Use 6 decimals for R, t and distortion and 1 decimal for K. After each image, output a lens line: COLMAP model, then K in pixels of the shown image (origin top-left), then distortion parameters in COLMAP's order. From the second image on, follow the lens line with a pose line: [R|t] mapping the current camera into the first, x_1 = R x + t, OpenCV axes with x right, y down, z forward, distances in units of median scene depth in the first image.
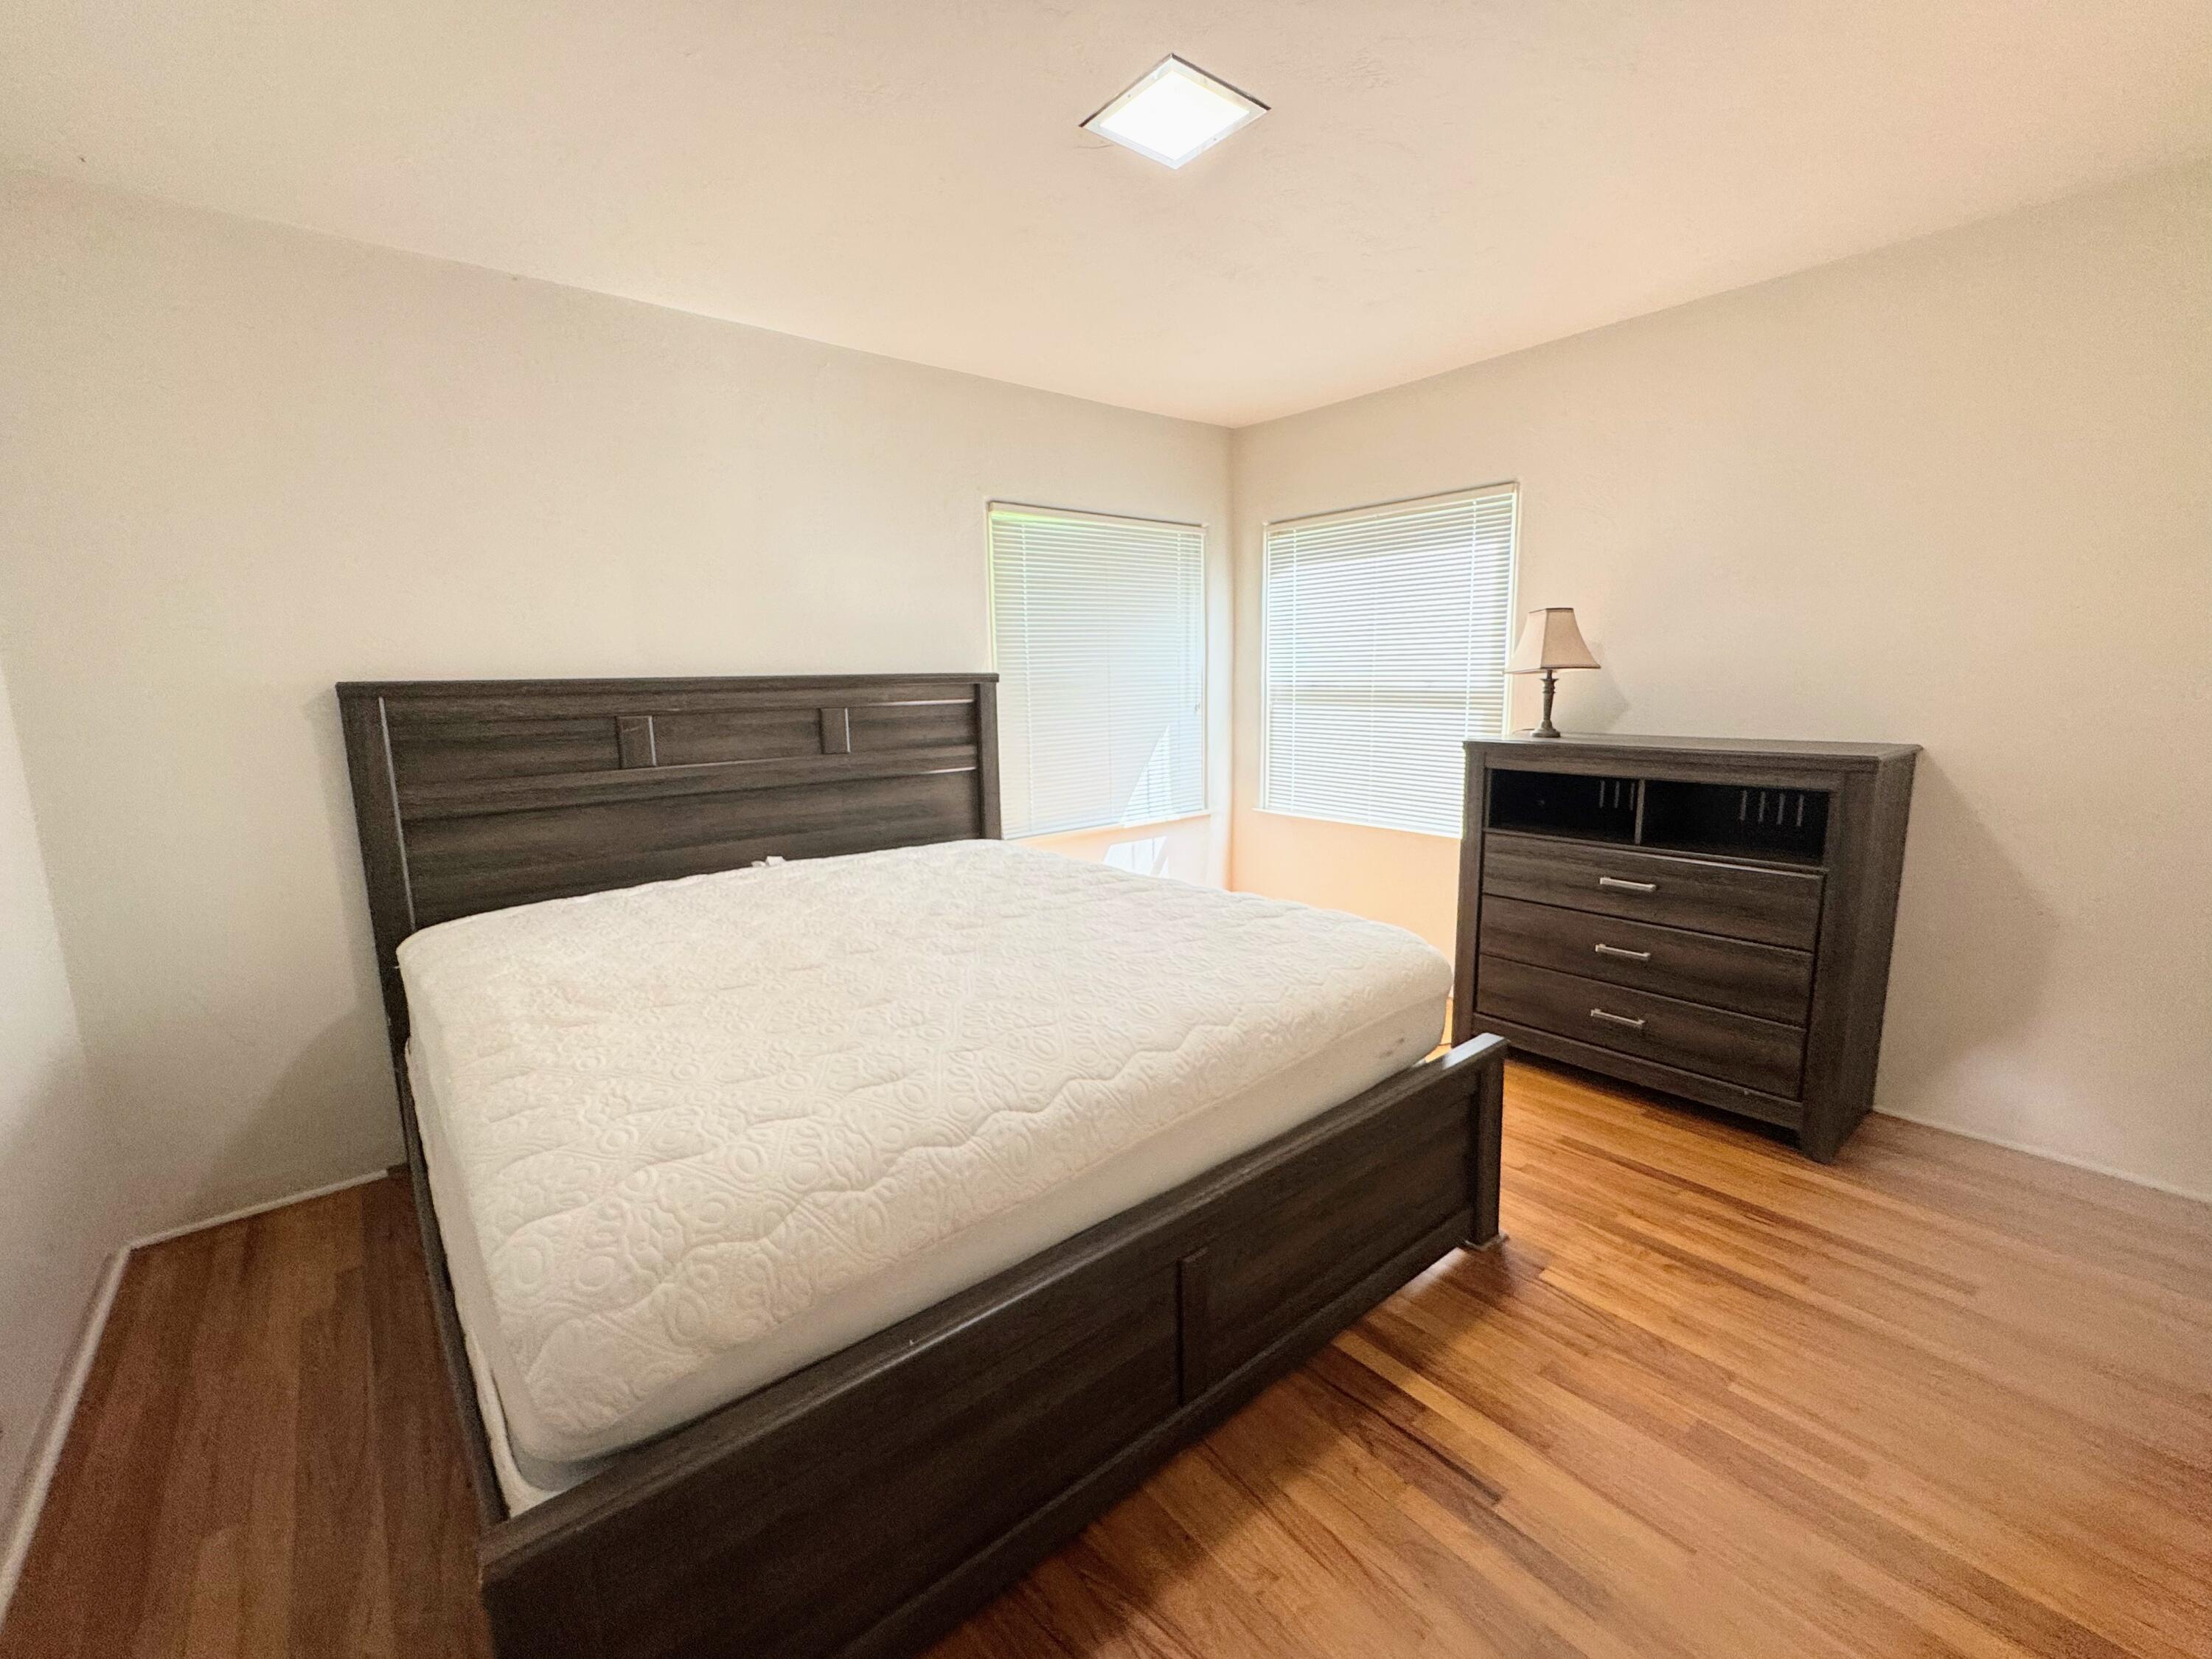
lens RADIAL K [[925.1, 0, 1106.0], [0, 925.1, 829.5], [0, 0, 1]] dist [-0.004139, -0.000350]
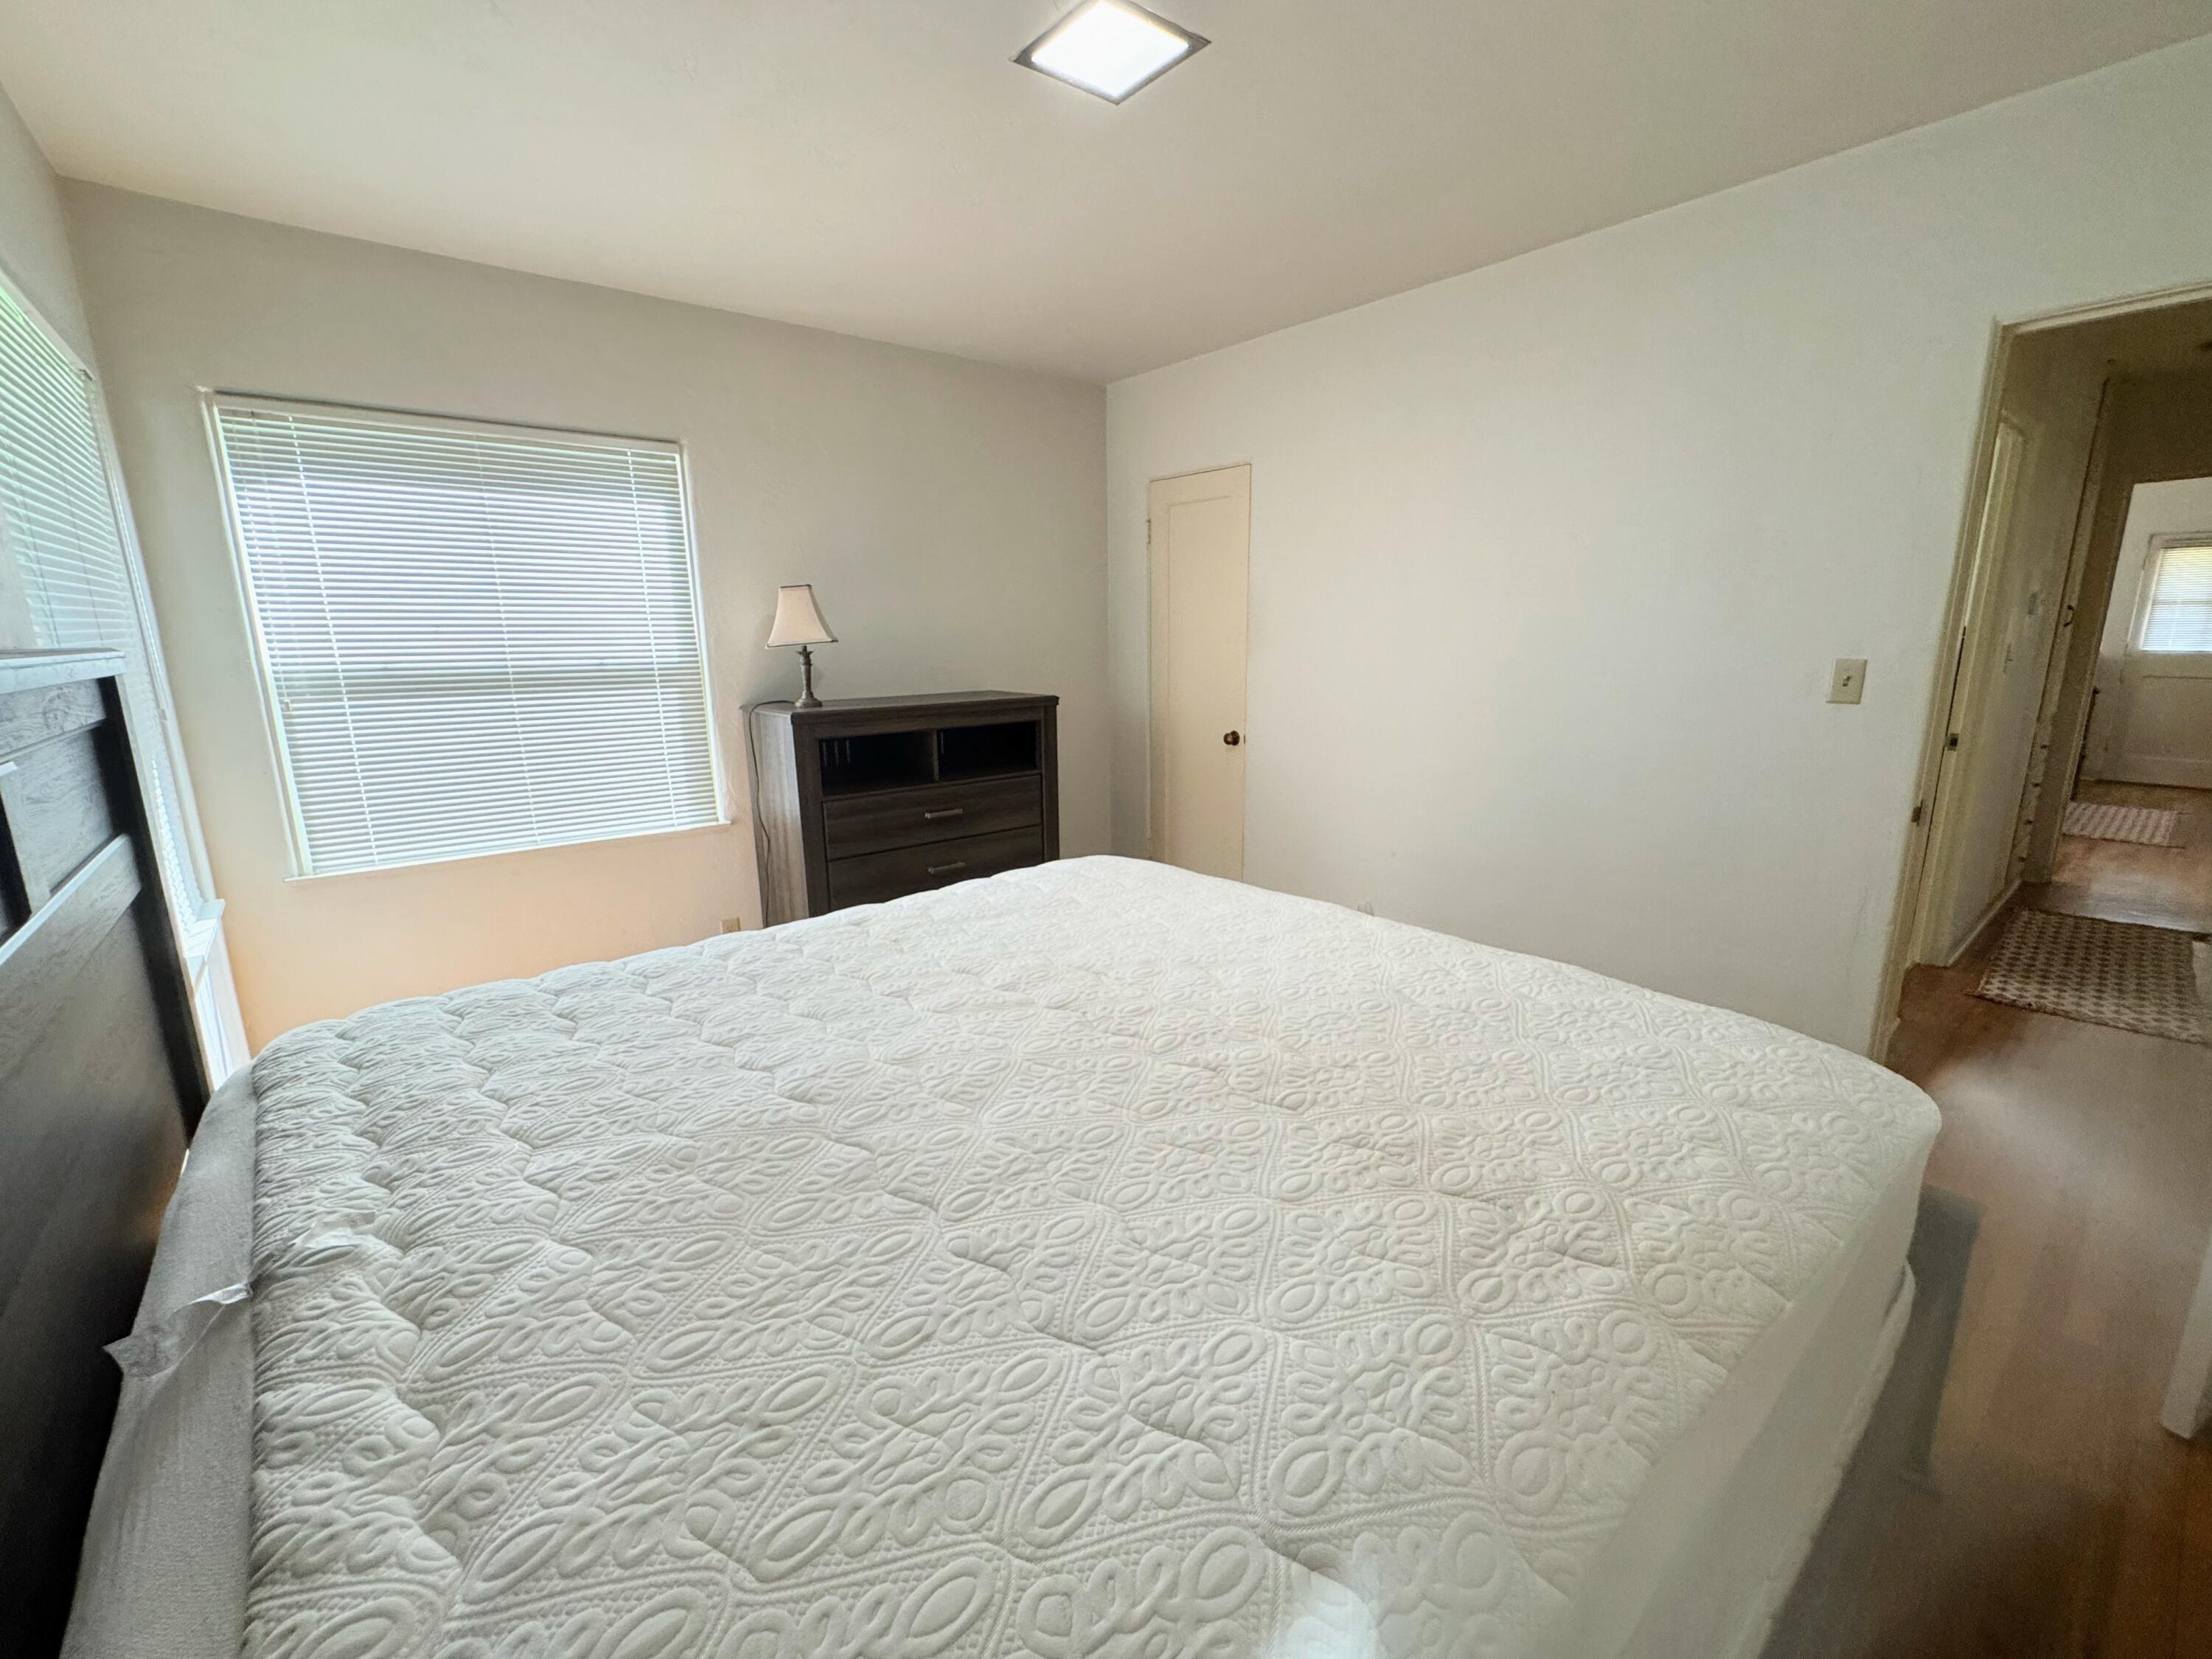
lens RADIAL K [[925.1, 0, 1106.0], [0, 925.1, 829.5], [0, 0, 1]] dist [-0.004139, -0.000350]
pose [[0.010618, -0.197845, 0.980176, -0.543007], [0.175683, 0.965353, 0.192950, -0.099967], [-0.984389, 0.170152, 0.045008, 0.588195]]
